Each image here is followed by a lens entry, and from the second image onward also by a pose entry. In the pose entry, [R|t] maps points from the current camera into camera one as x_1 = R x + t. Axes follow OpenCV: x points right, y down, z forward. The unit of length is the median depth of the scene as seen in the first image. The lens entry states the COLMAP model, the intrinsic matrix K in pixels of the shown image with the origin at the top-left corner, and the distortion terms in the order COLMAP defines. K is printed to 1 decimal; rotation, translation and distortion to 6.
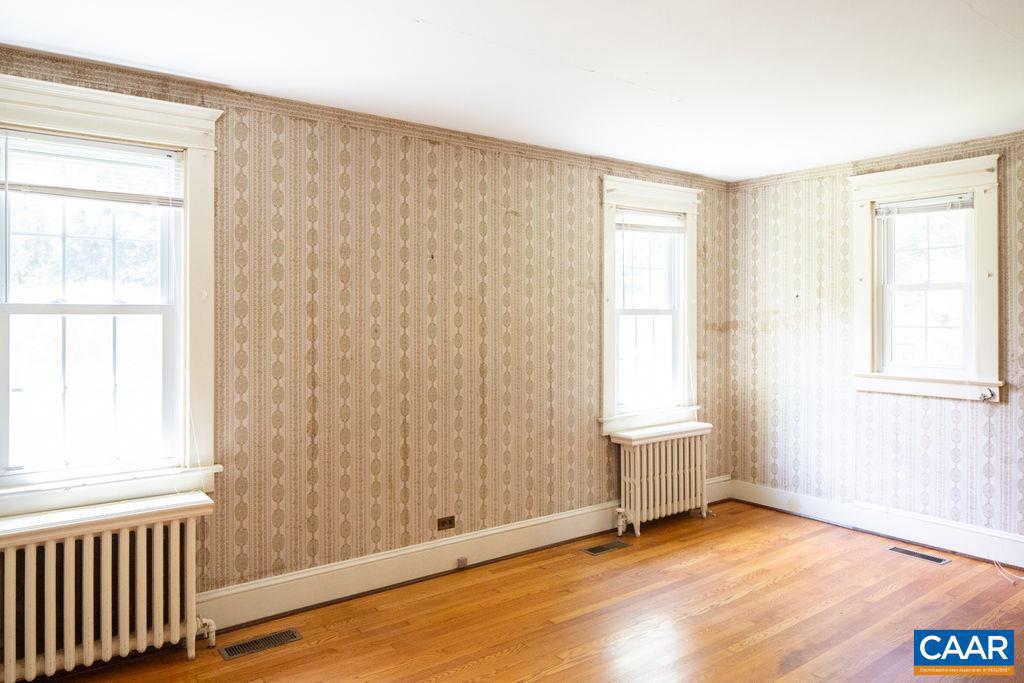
lens RADIAL K [[698.7, 0, 501.1], [0, 698.7, 312.6], [0, 0, 1]] dist [-0.000724, -0.001538]
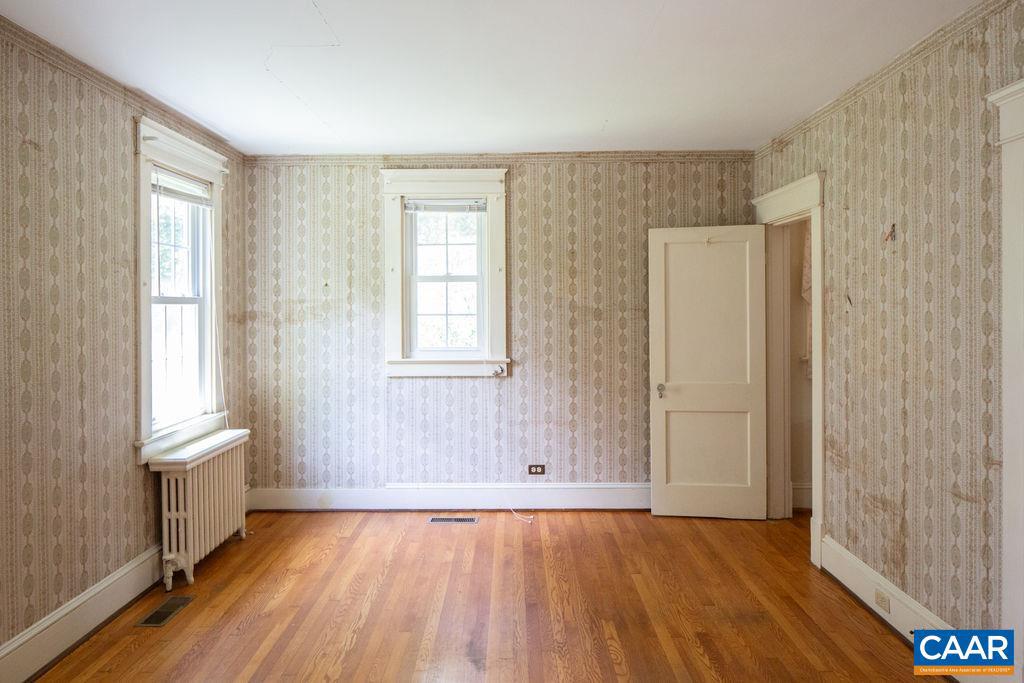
lens RADIAL K [[698.7, 0, 501.1], [0, 698.7, 312.6], [0, 0, 1]] dist [-0.000724, -0.001538]
pose [[0.610350, -0.007902, 0.792092, -0.214604], [0.001765, 0.999961, 0.008616, 0.007653], [-0.792130, -0.003861, 0.610341, 0.242927]]
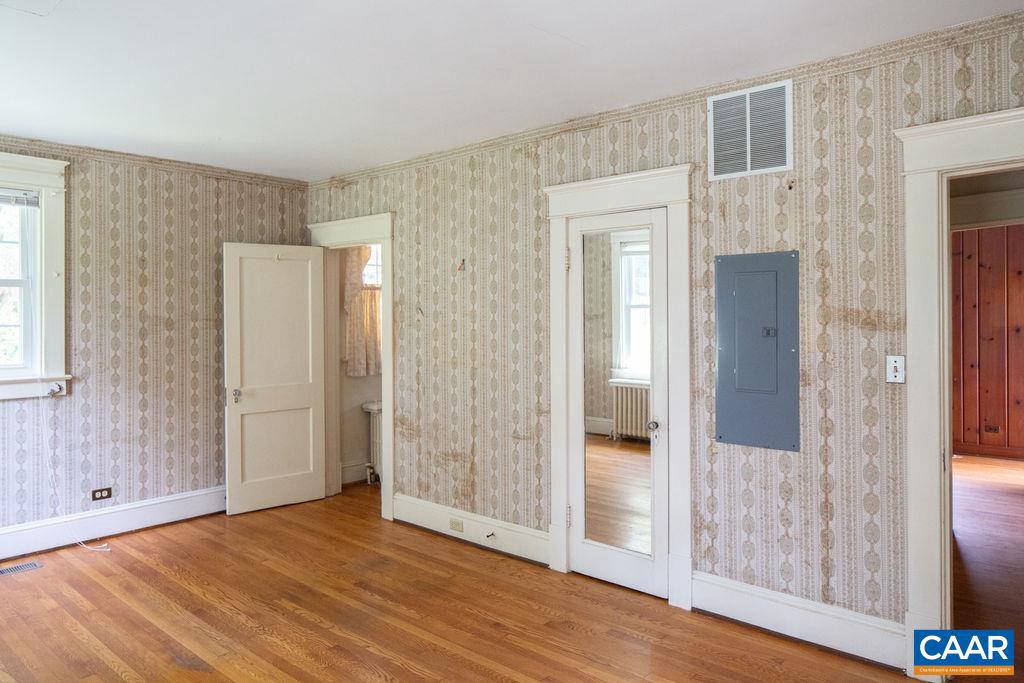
lens RADIAL K [[698.7, 0, 501.1], [0, 698.7, 312.6], [0, 0, 1]] dist [-0.000724, -0.001538]
pose [[-0.197265, 0.005426, 0.980335, -0.408217], [0.000670, 0.999985, -0.005400, 0.008188], [-0.980350, -0.000409, -0.197265, 0.494205]]
